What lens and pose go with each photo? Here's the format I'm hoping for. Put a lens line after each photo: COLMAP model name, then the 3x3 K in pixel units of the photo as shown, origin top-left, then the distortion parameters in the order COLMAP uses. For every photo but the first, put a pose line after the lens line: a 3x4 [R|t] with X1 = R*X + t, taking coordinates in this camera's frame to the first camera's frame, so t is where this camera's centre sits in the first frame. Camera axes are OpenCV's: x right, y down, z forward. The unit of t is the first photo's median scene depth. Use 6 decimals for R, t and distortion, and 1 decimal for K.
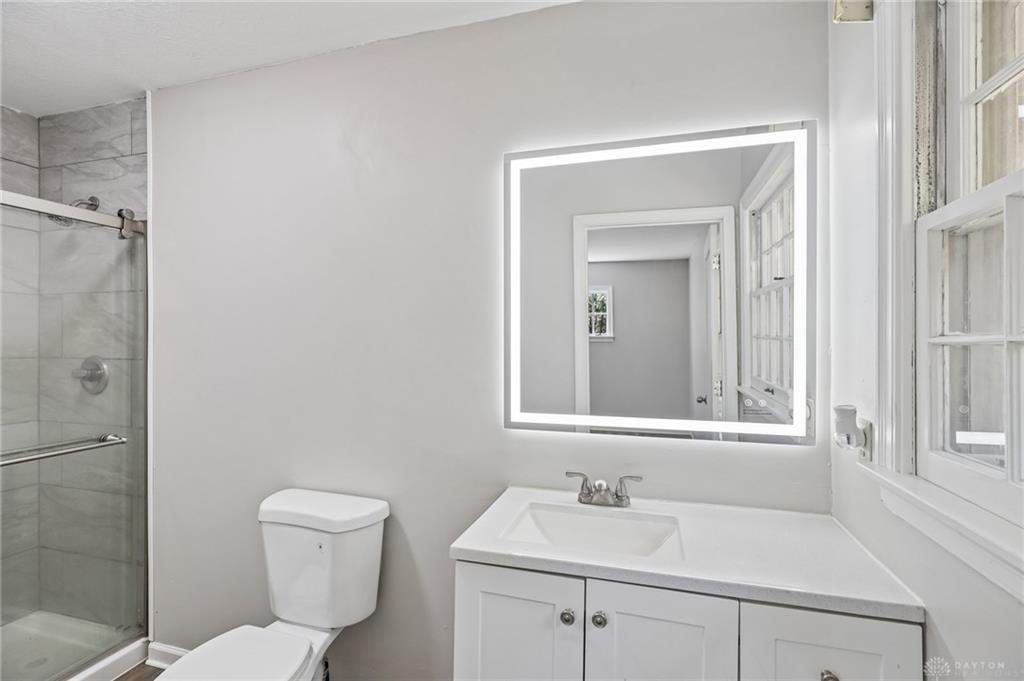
lens RADIAL K [[471.6, 0, 514.7], [0, 471.6, 338.7], [0, 0, 1]] dist [0.000351, 0.000337]
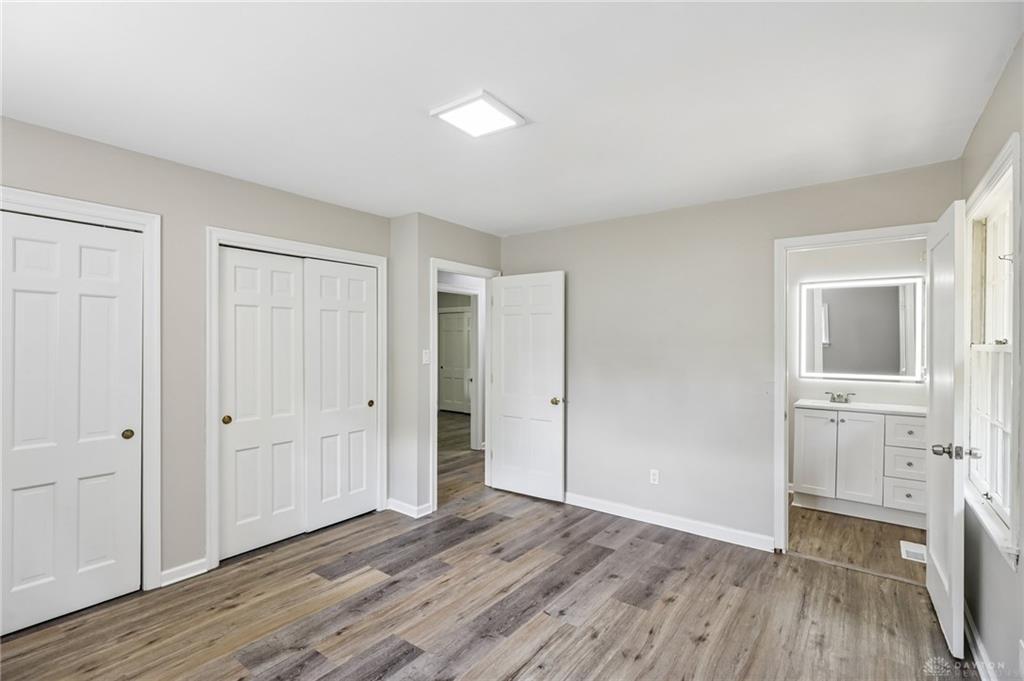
lens RADIAL K [[475.4, 0, 512.0], [0, 475.4, 345.8], [0, 0, 1]] dist [0.001584, 0.000493]
pose [[0.934935, 0.004017, -0.354795, -0.527431], [-0.001301, 0.999968, 0.007892, -0.024140], [0.354816, -0.006917, 0.934911, -1.957078]]
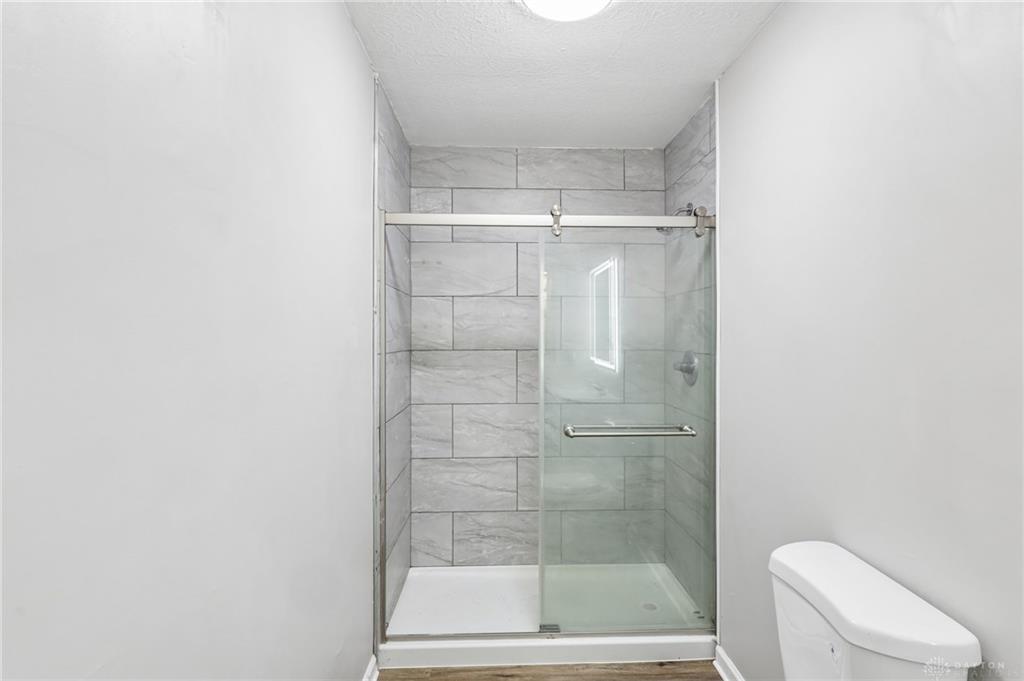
lens RADIAL K [[504.4, 0, 513.7], [0, 504.4, 335.3], [0, 0, 1]] dist [-0.010576, -0.001126]
pose [[0.319493, -0.002486, -0.947585, 0.075460], [0.003560, 0.999993, -0.001423, 0.003058], [0.947582, -0.002918, 0.319500, 0.260236]]
